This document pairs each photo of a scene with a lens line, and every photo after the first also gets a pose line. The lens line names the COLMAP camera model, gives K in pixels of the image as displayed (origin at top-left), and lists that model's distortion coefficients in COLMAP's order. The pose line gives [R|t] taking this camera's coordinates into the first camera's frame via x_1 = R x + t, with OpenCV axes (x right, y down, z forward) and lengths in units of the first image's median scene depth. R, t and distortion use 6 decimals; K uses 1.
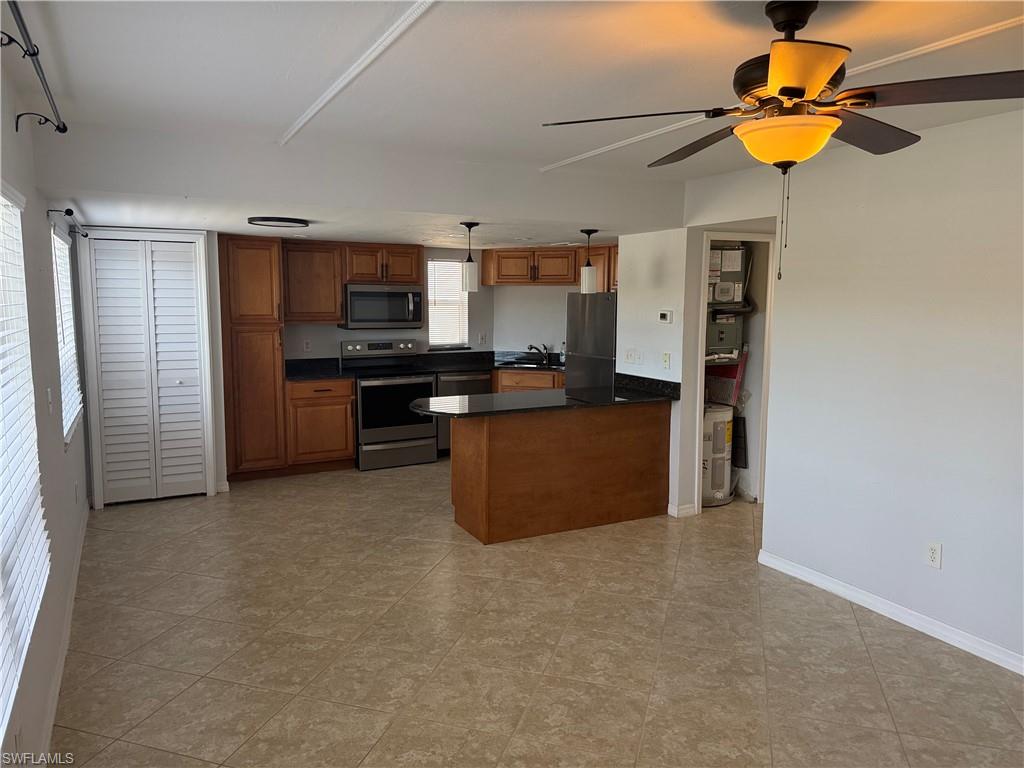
lens RADIAL K [[721.6, 0, 517.6], [0, 721.6, 374.1], [0, 0, 1]] dist [0.014871, -0.028863]
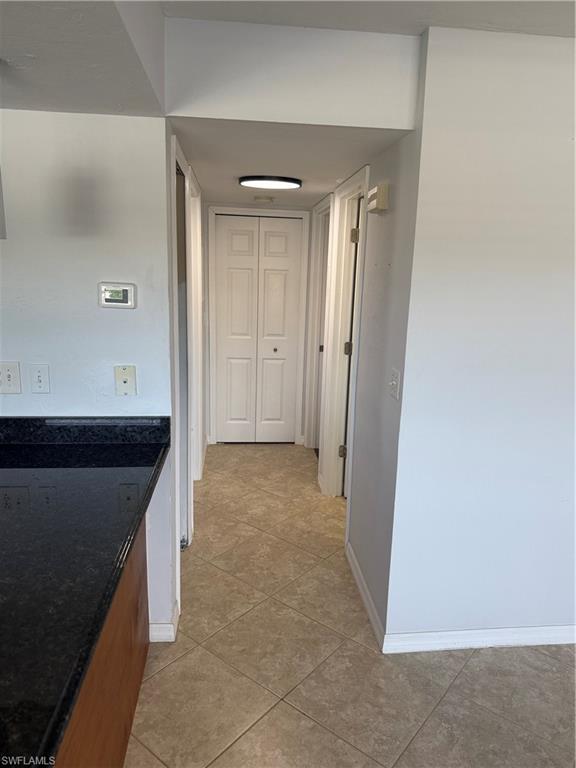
lens RADIAL K [[541.2, 0, 288.9], [0, 541.2, 380.8], [0, 0, 1]] dist [0.014871, -0.028863]
pose [[0.372439, -0.192561, 0.907860, -0.085644], [0.069924, 0.981279, 0.179448, -0.067561], [-0.925419, -0.003352, 0.378931, 0.627426]]
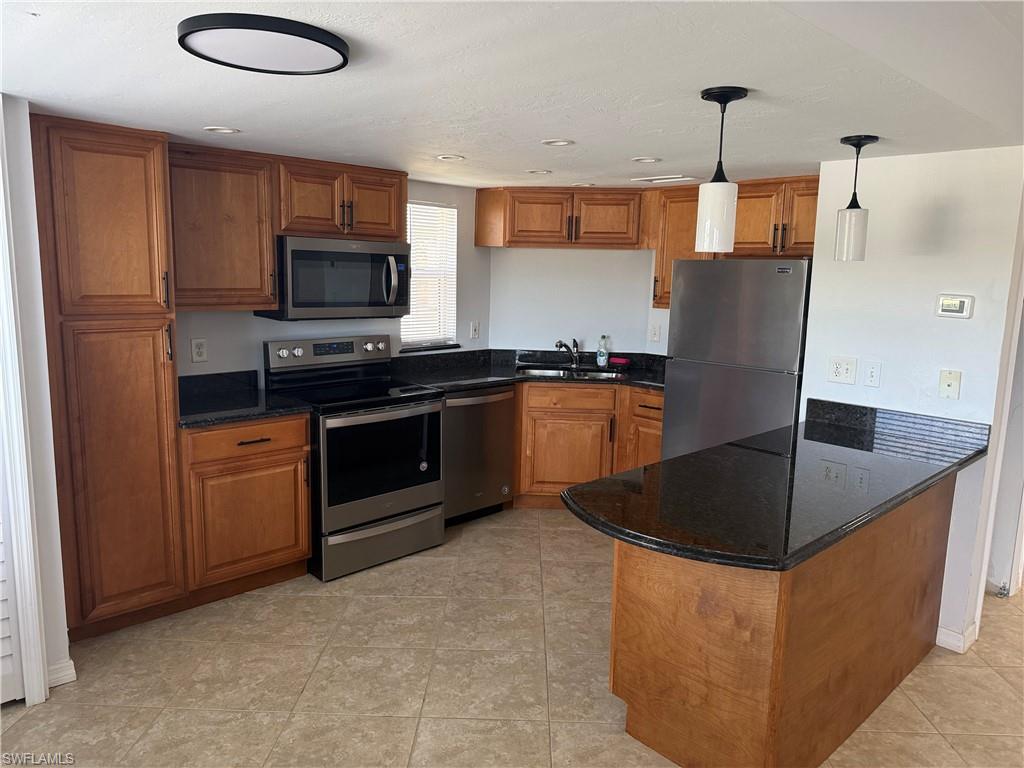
lens RADIAL K [[721.6, 0, 505.3], [0, 721.6, 377.6], [0, 0, 1]] dist [0.014871, -0.028863]
pose [[0.964635, -0.024284, 0.262468, -0.233806], [0.011804, 0.998728, 0.049022, -0.046844], [-0.263324, -0.044190, 0.963695, 0.460642]]
